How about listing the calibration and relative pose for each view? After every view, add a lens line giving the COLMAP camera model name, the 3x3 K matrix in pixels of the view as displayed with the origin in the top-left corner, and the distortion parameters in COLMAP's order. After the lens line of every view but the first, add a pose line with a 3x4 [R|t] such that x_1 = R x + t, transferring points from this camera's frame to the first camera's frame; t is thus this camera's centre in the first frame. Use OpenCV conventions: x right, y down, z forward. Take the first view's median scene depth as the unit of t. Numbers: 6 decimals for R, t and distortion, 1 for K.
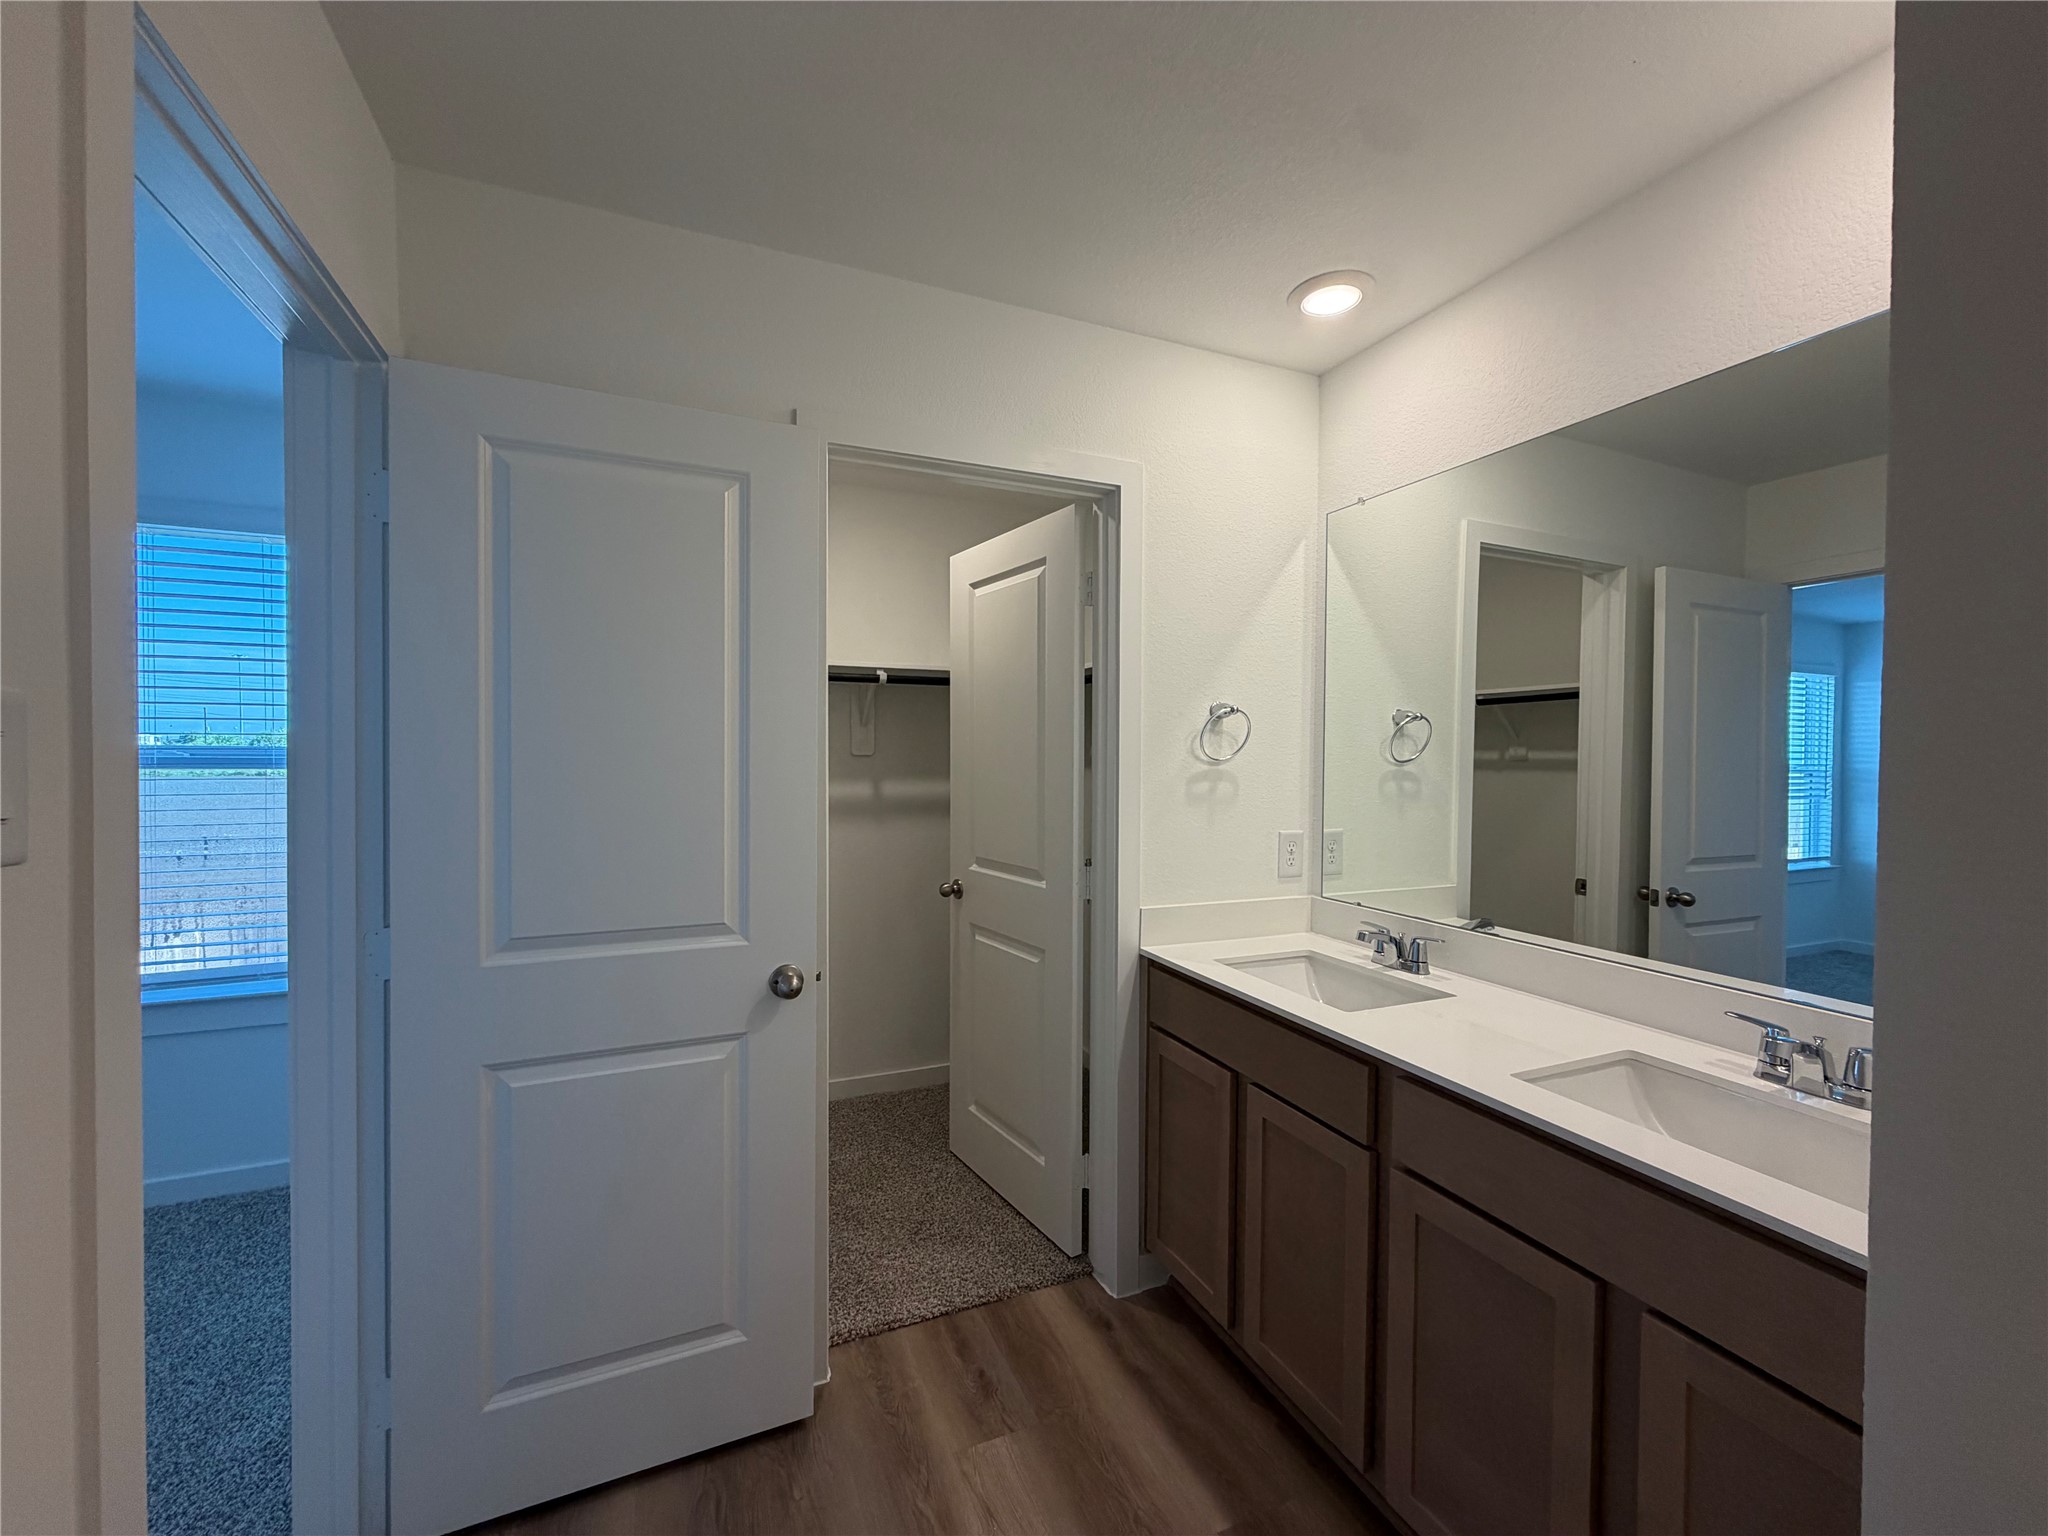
lens RADIAL K [[812.6, 0, 1018.7], [0, 812.6, 768.1], [0, 0, 1]] dist [0.000217, 0.000041]
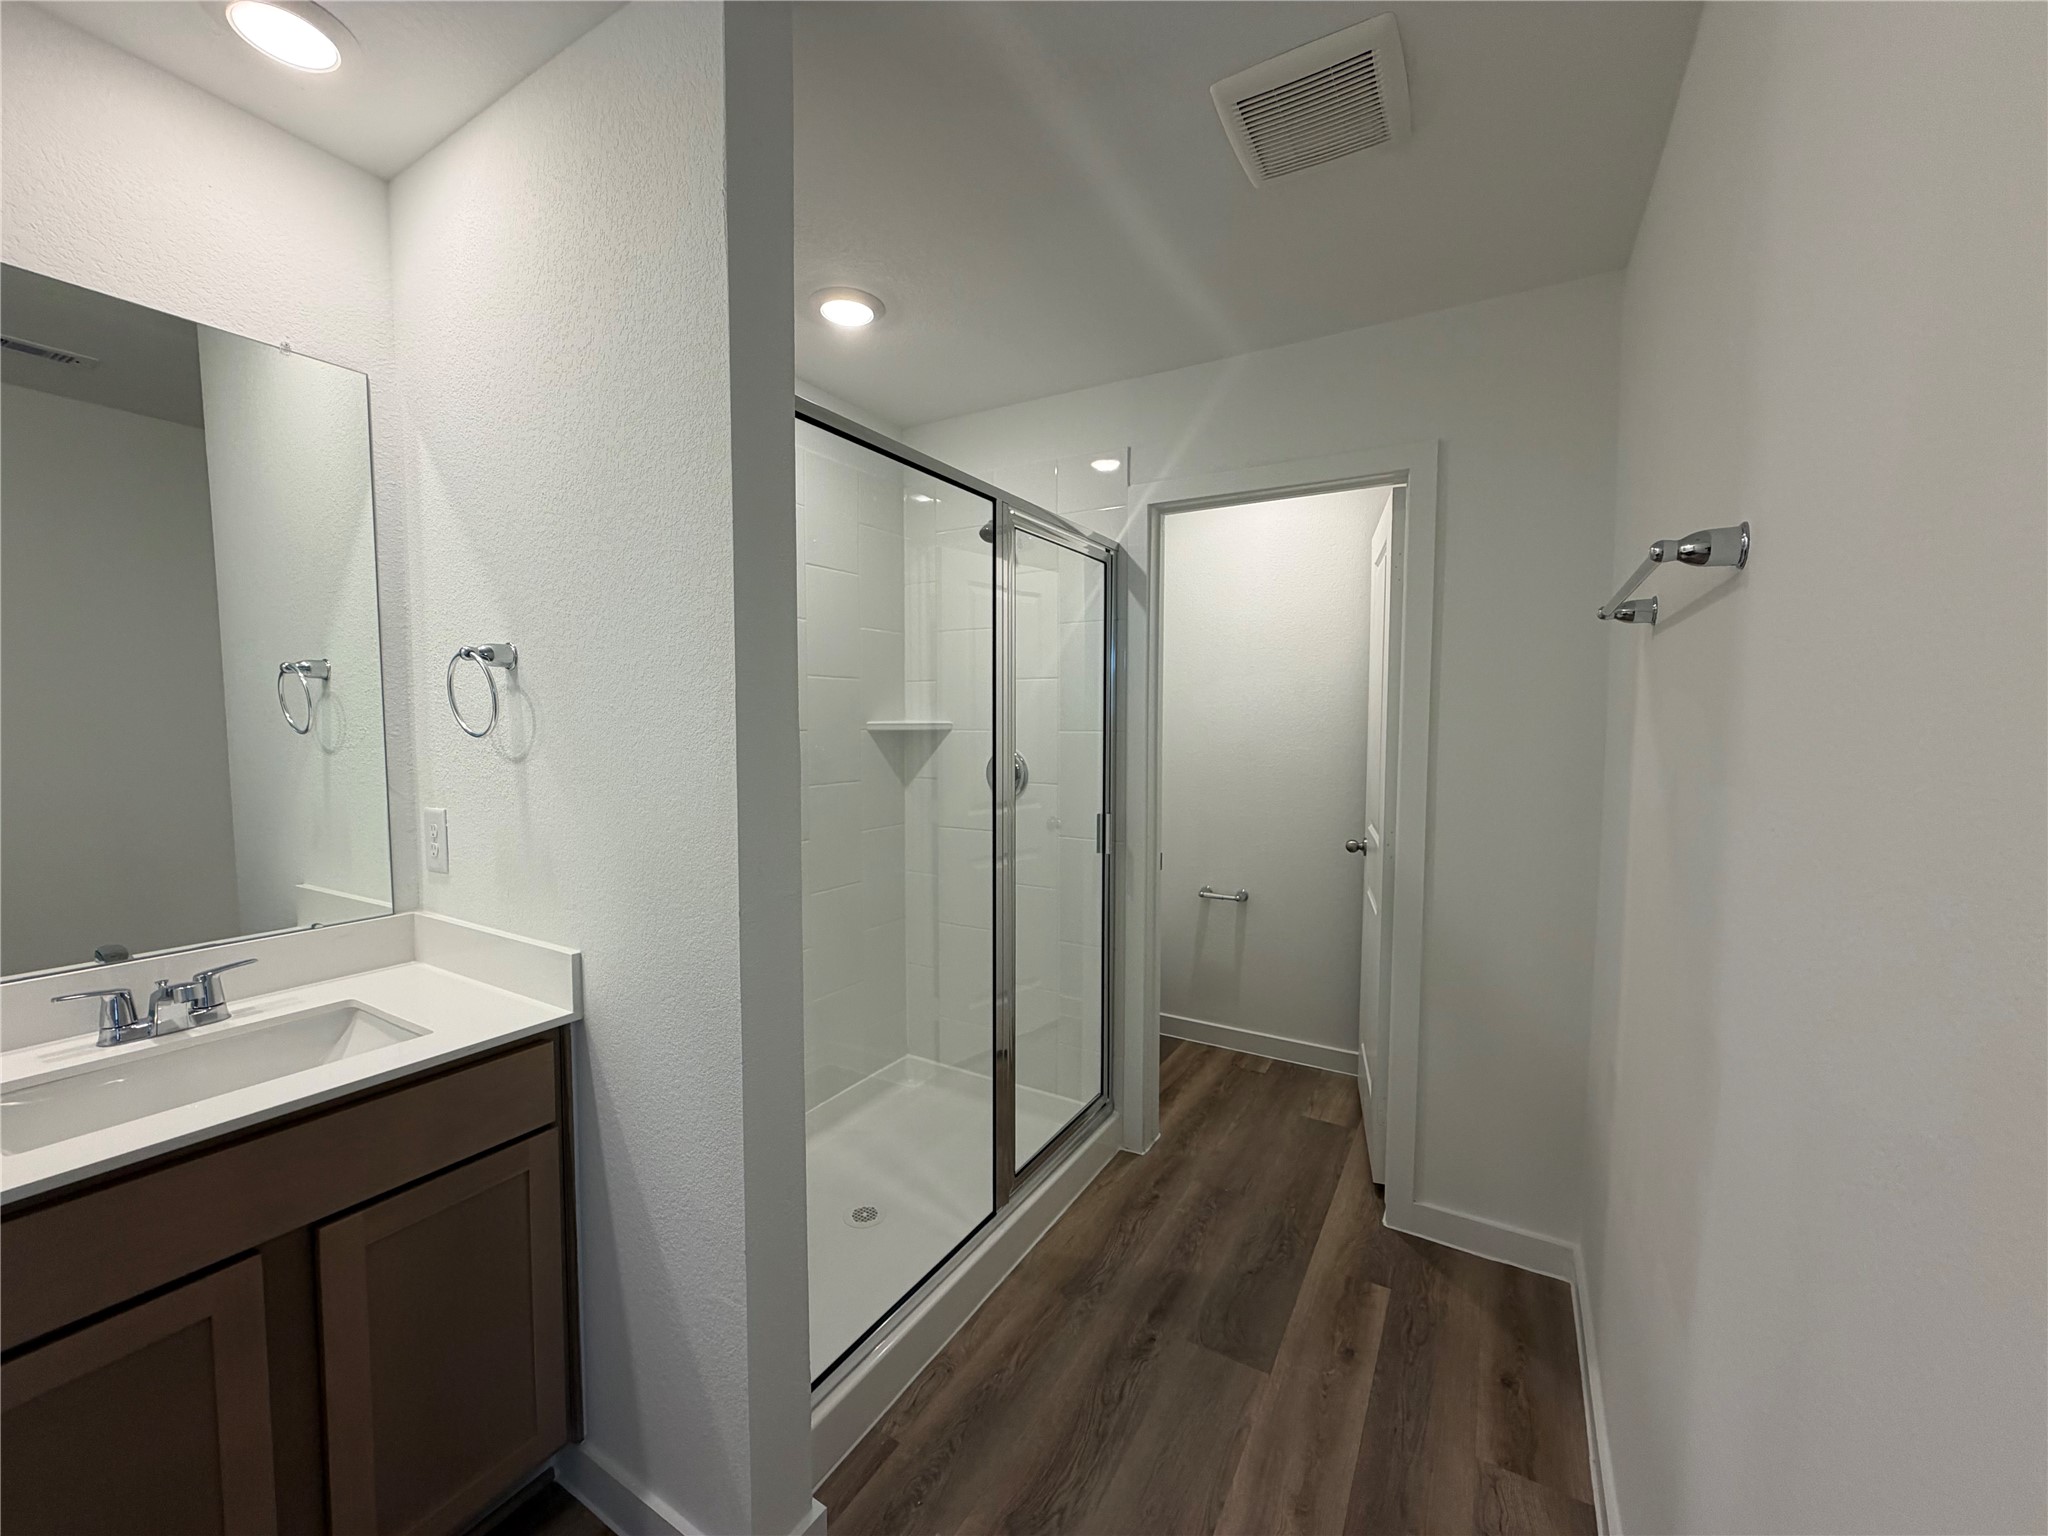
lens RADIAL K [[812.6, 0, 1018.7], [0, 812.6, 768.1], [0, 0, 1]] dist [0.000217, 0.000041]
pose [[-0.589422, -0.061529, 0.805479, -0.444225], [0.003436, 0.996895, 0.078665, -0.003773], [-0.807818, 0.049134, -0.587380, 0.732297]]
